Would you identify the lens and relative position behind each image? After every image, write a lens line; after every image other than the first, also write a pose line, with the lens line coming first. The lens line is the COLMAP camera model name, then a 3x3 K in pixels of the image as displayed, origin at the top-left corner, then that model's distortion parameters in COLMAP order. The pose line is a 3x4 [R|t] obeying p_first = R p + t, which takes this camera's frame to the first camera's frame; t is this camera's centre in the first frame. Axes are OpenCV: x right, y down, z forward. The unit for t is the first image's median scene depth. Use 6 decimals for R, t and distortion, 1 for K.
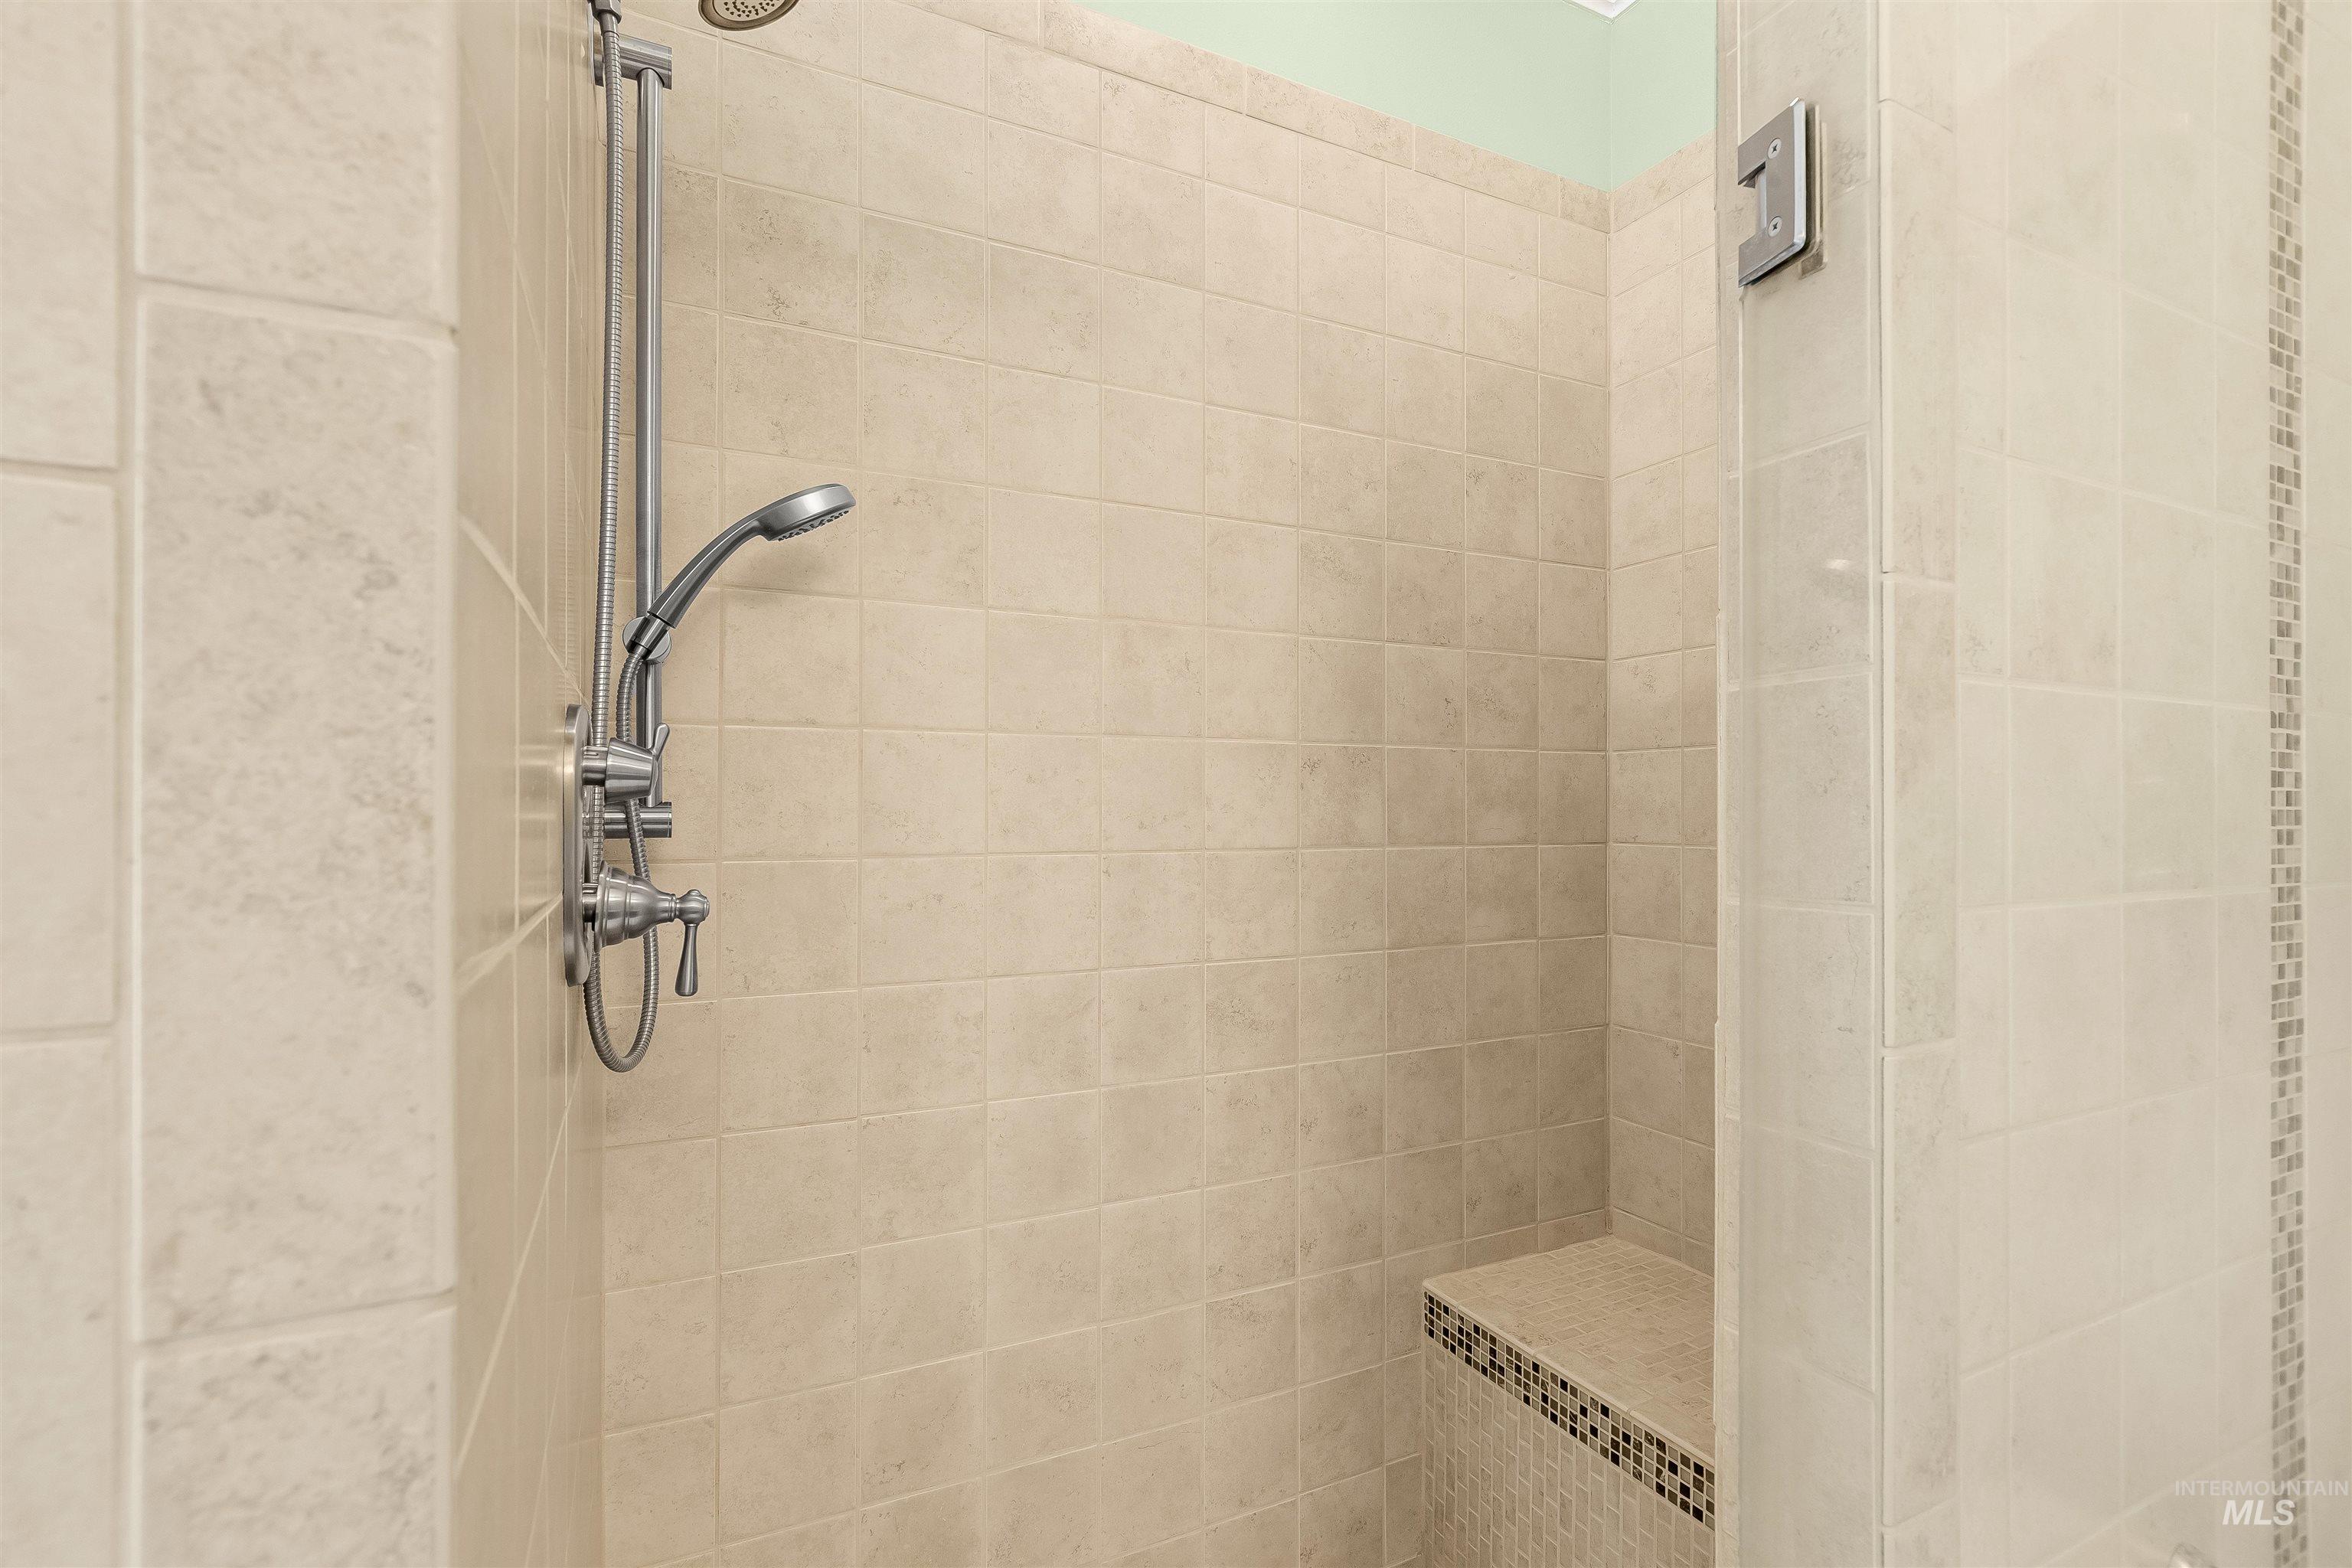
lens RADIAL K [[1086.3, 0, 1166.0], [0, 1086.3, 804.9], [0, 0, 1]] dist [0.000834, 0.000855]
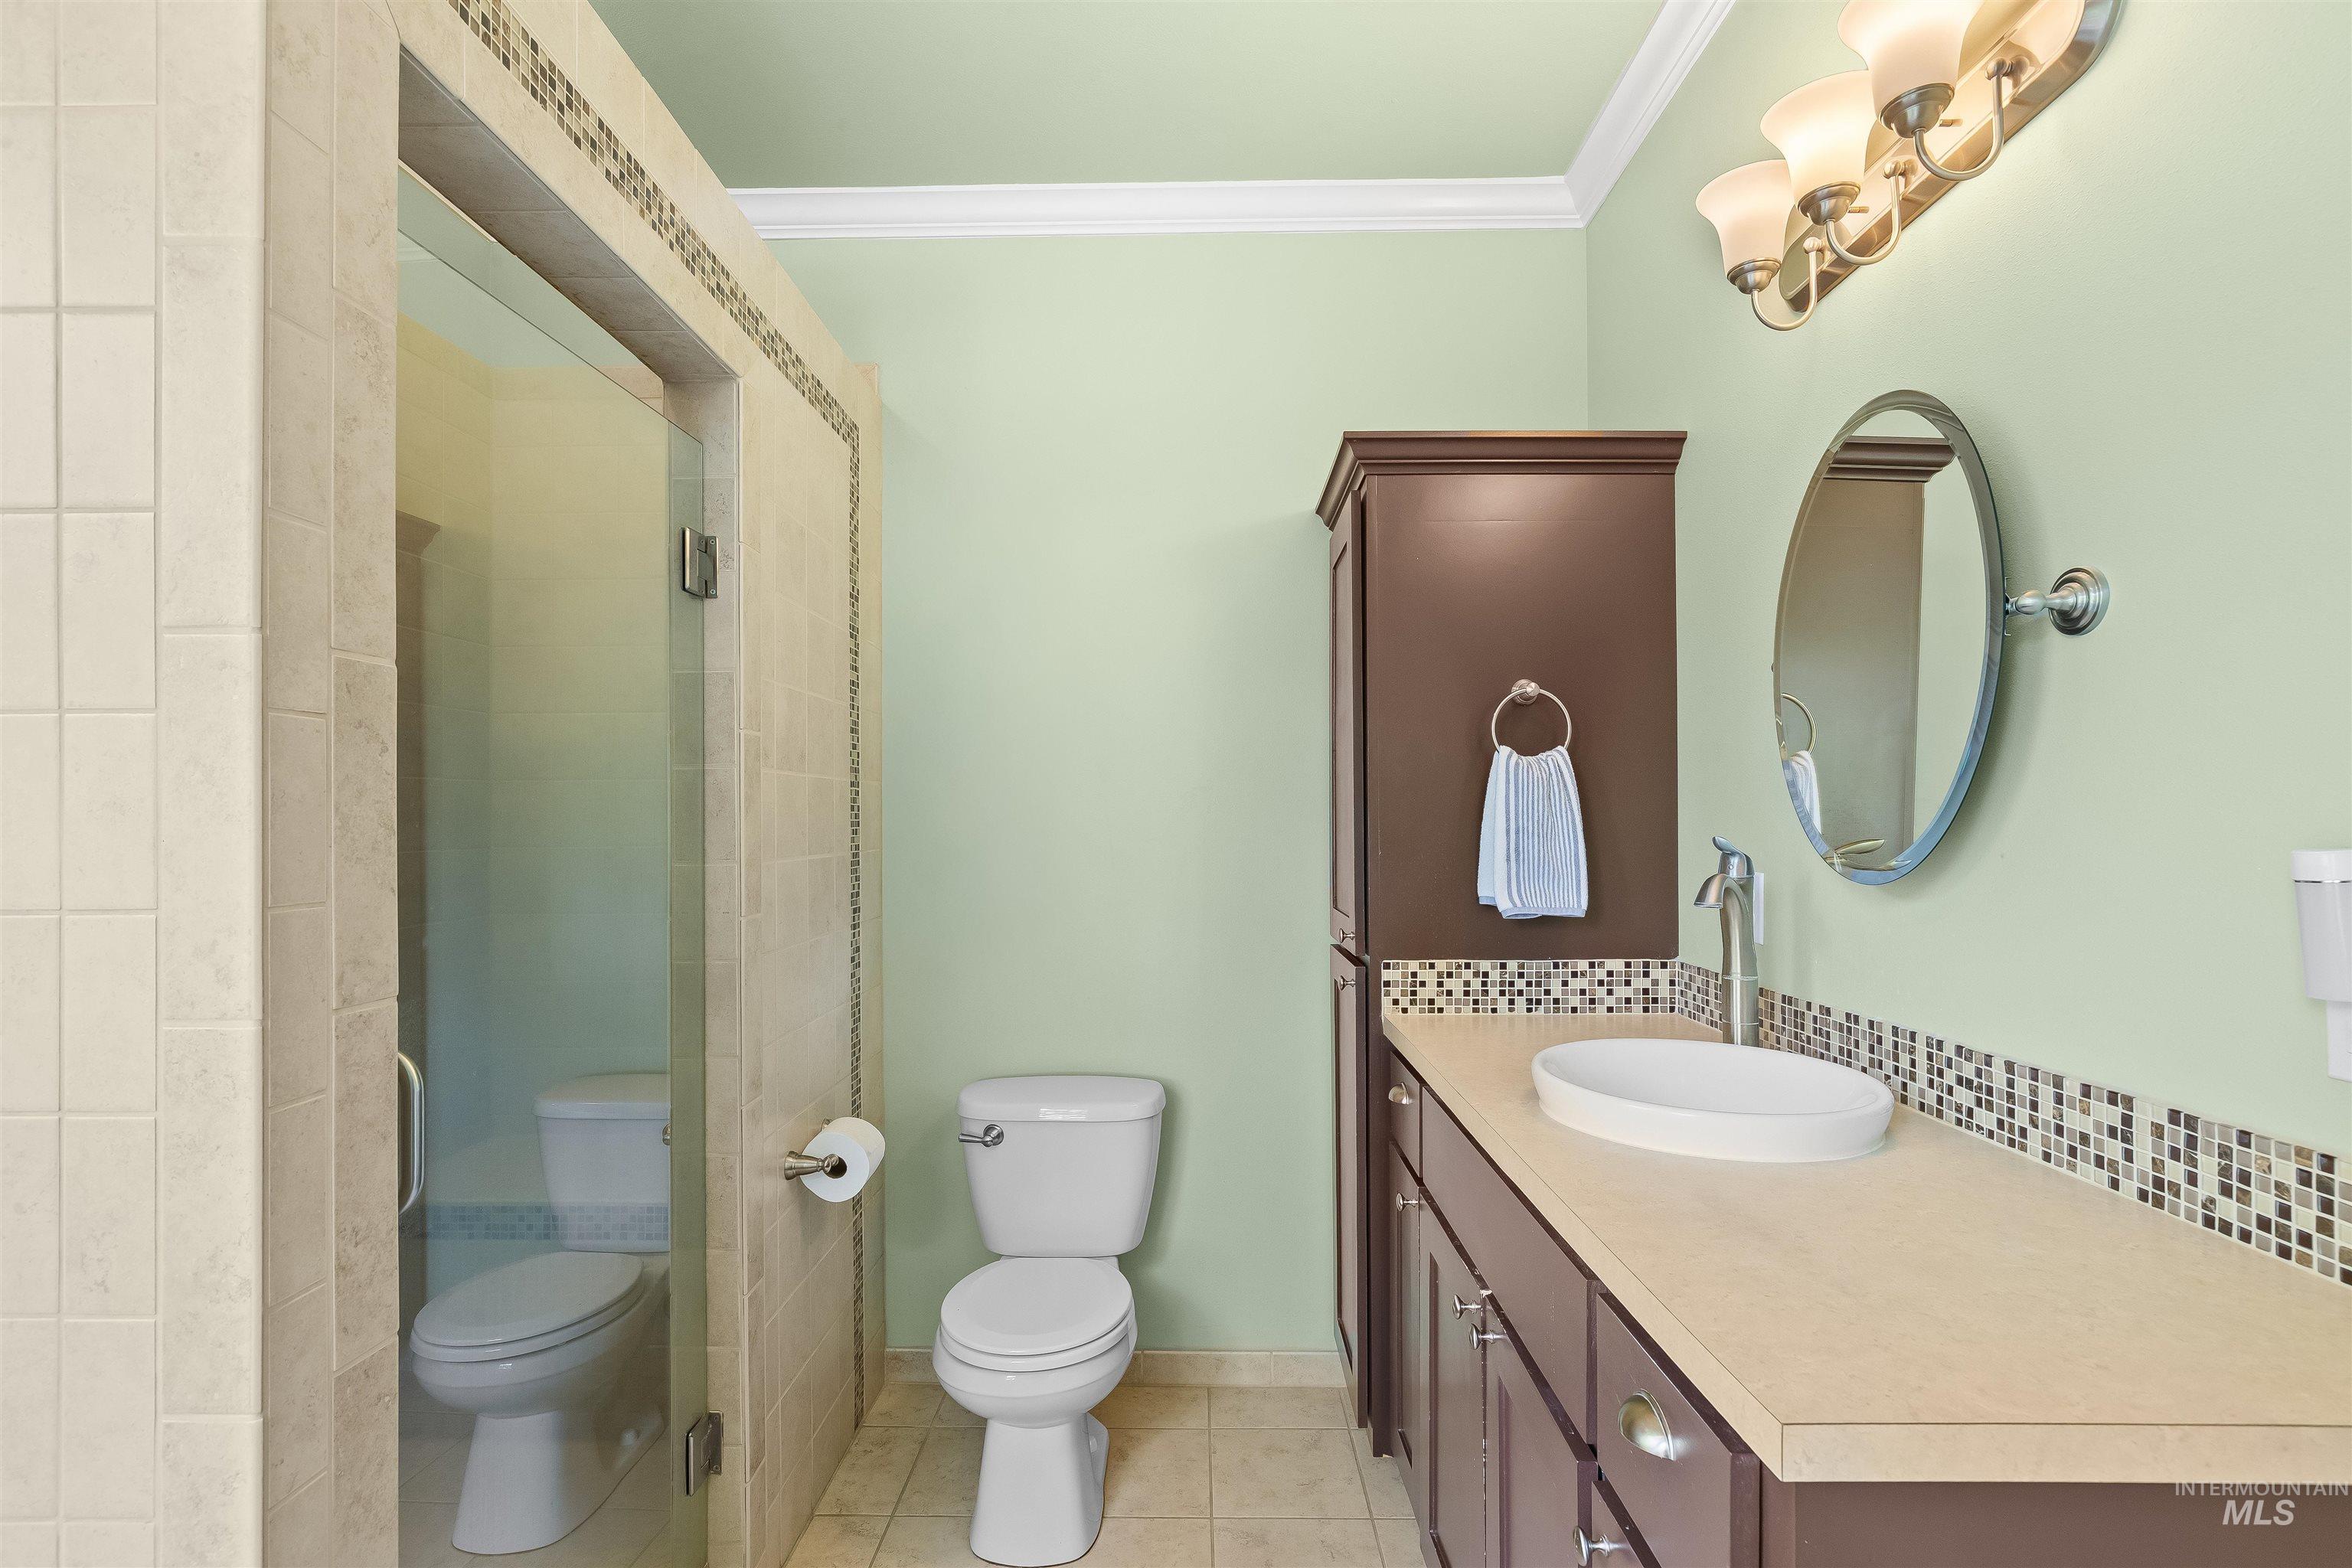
lens RADIAL K [[1086.3, 0, 1173.6], [0, 1086.3, 805.7], [0, 0, 1]] dist [0.000834, 0.000855]
pose [[0.463747, 0.004351, 0.885957, -0.801997], [0.003782, 0.999969, -0.006890, -0.009552], [-0.885960, 0.006546, 0.463716, -0.766257]]
